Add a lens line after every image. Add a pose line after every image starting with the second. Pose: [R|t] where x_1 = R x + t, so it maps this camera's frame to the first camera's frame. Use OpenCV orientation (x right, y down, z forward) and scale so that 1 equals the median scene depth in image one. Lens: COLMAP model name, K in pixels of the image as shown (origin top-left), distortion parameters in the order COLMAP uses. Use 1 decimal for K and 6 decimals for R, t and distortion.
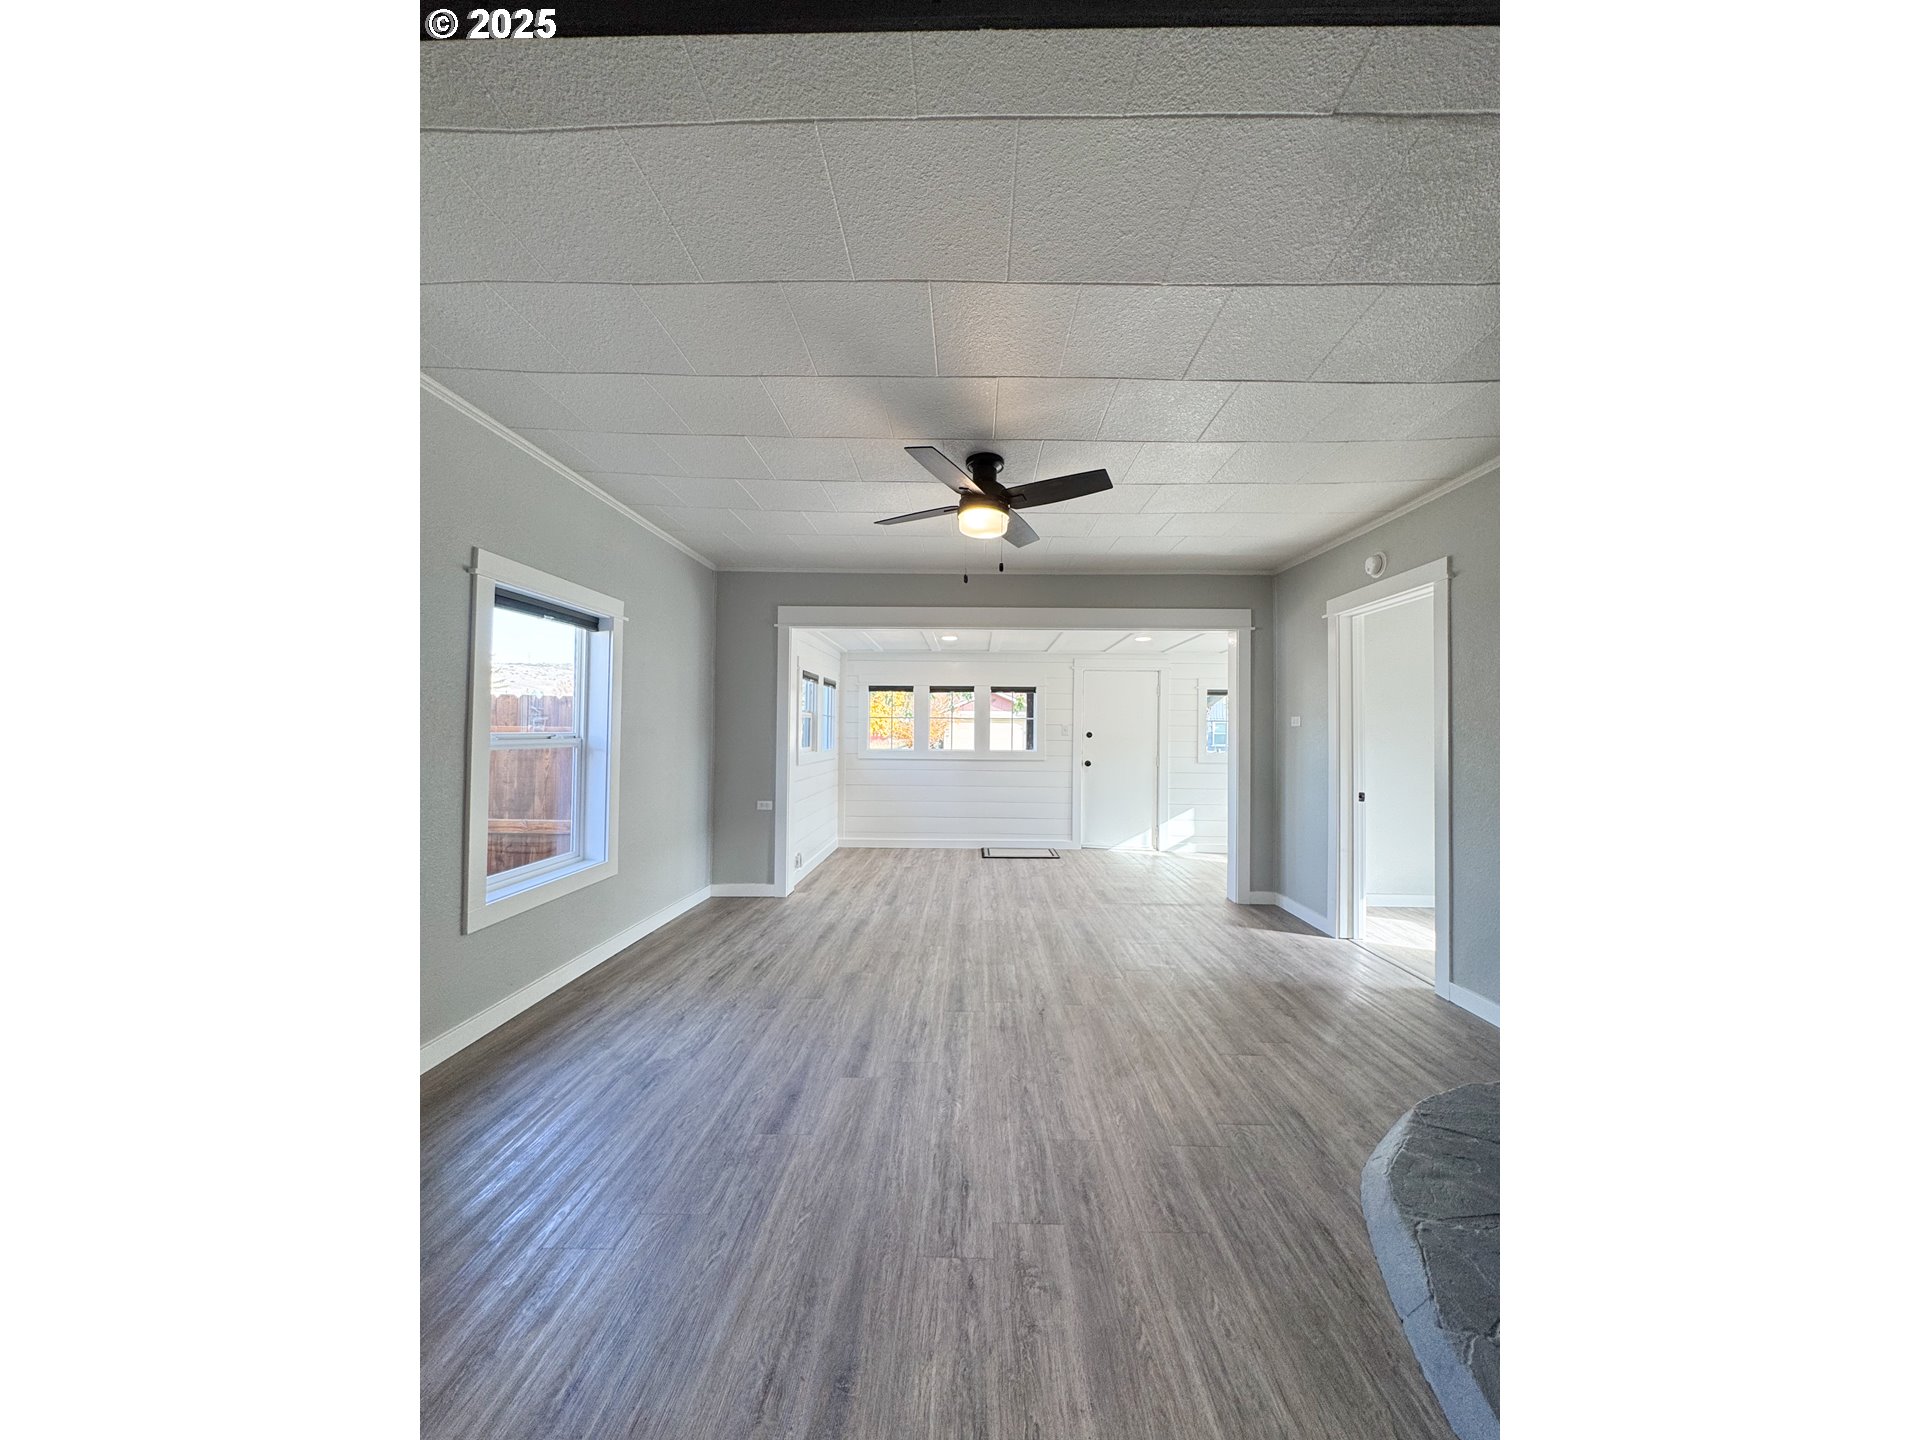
lens RADIAL K [[595.7, 0, 954.5], [0, 595.7, 719.2], [0, 0, 1]] dist [0.005741, 0.000013]
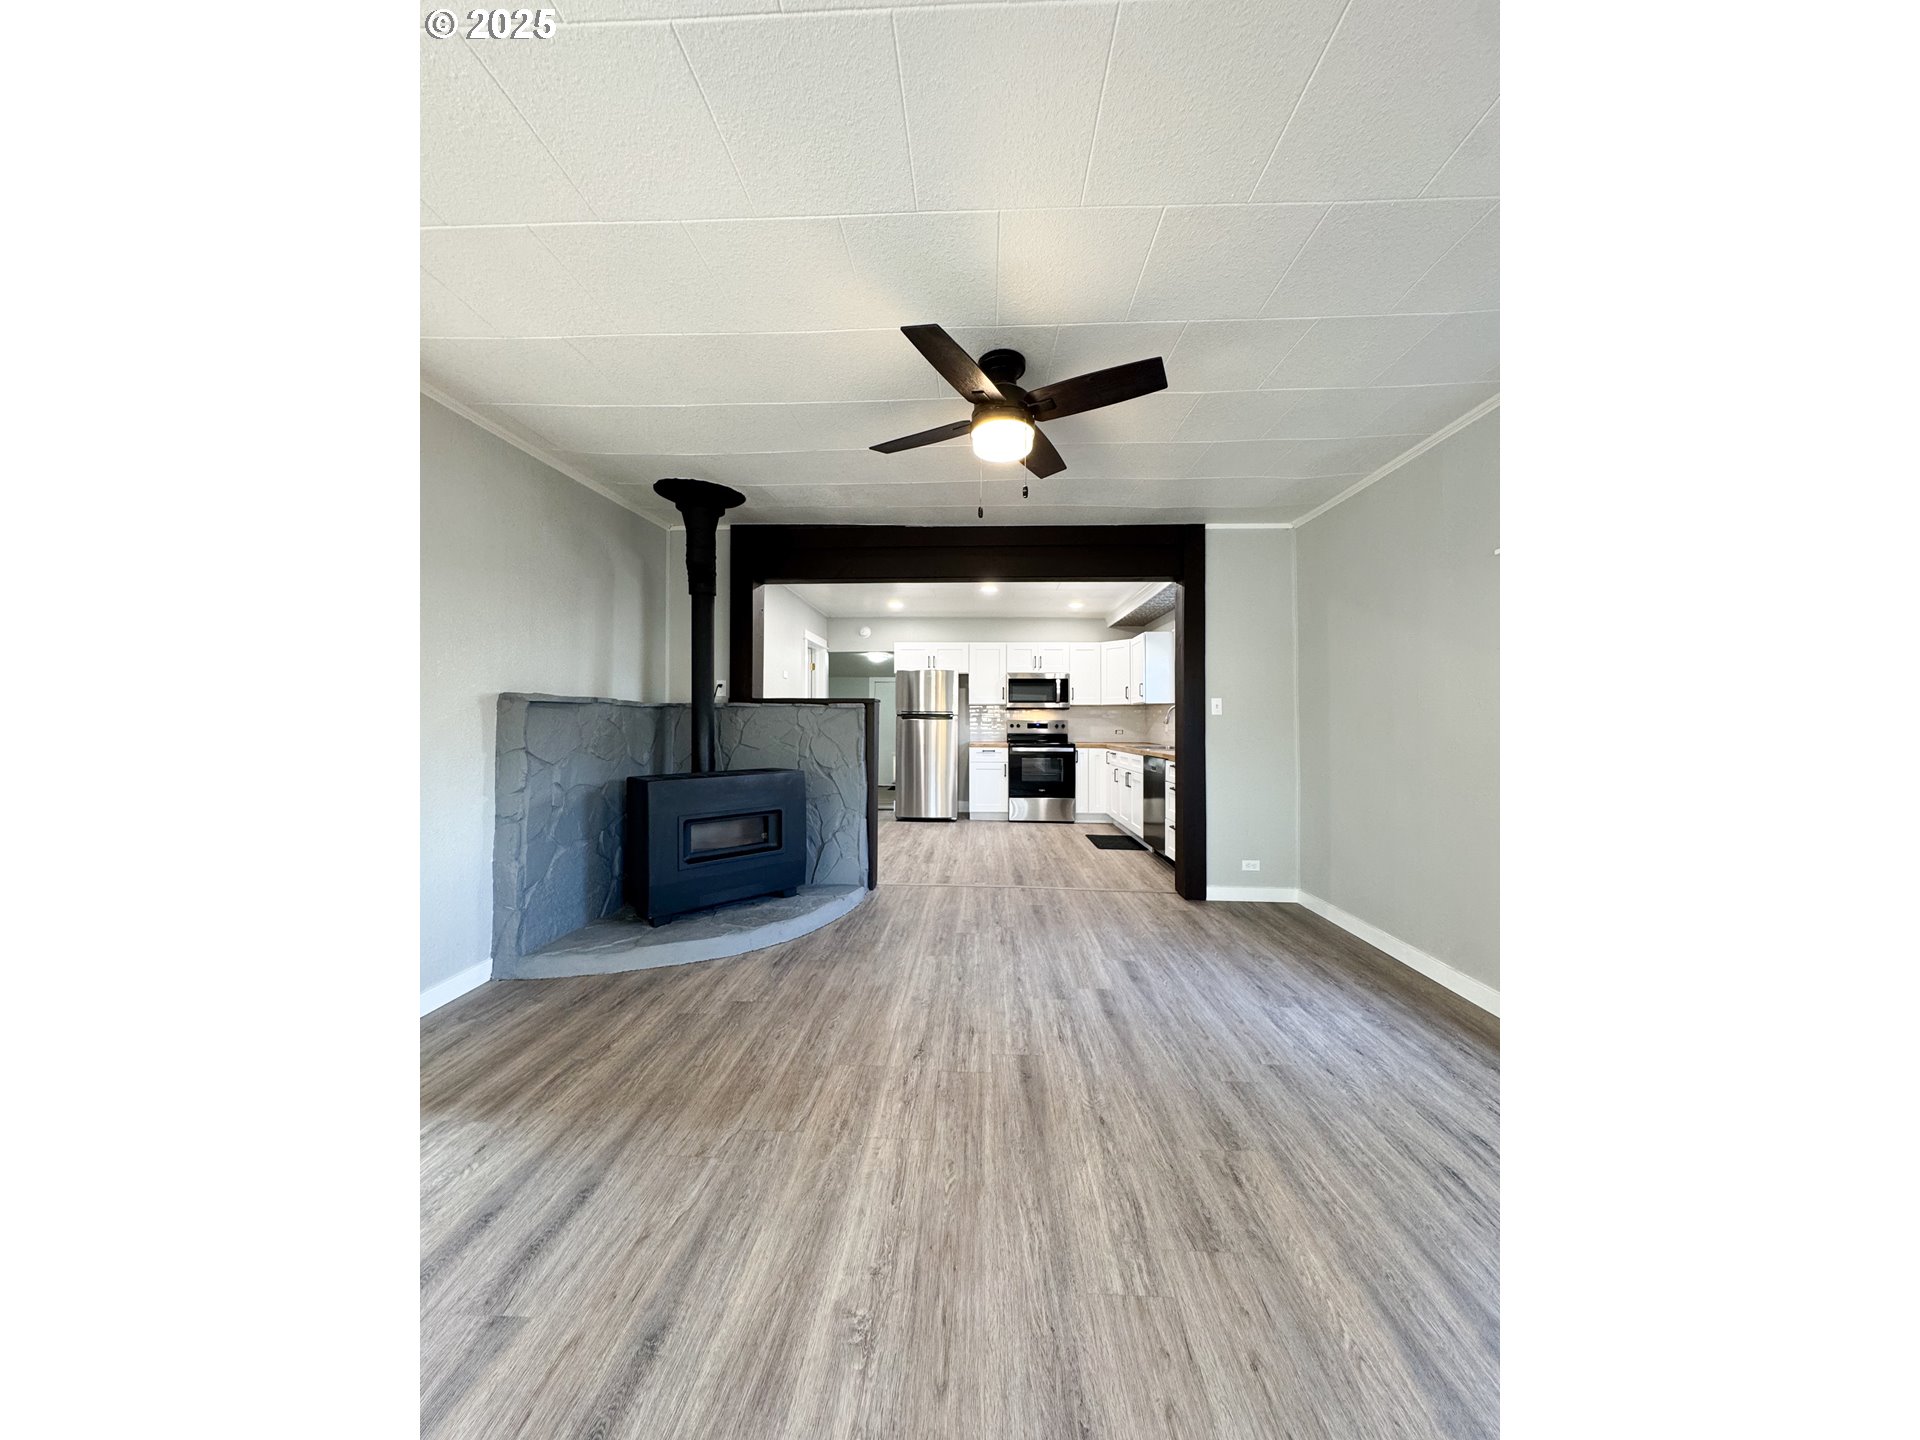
lens RADIAL K [[577.1, 0, 962.3], [0, 577.1, 719.1], [0, 0, 1]] dist [0.003301, 0.000022]
pose [[-0.999852, -0.017112, 0.001982, 0.086738], [-0.017156, 0.999552, -0.024524, 0.063101], [-0.001561, -0.024554, -0.999697, 1.620661]]
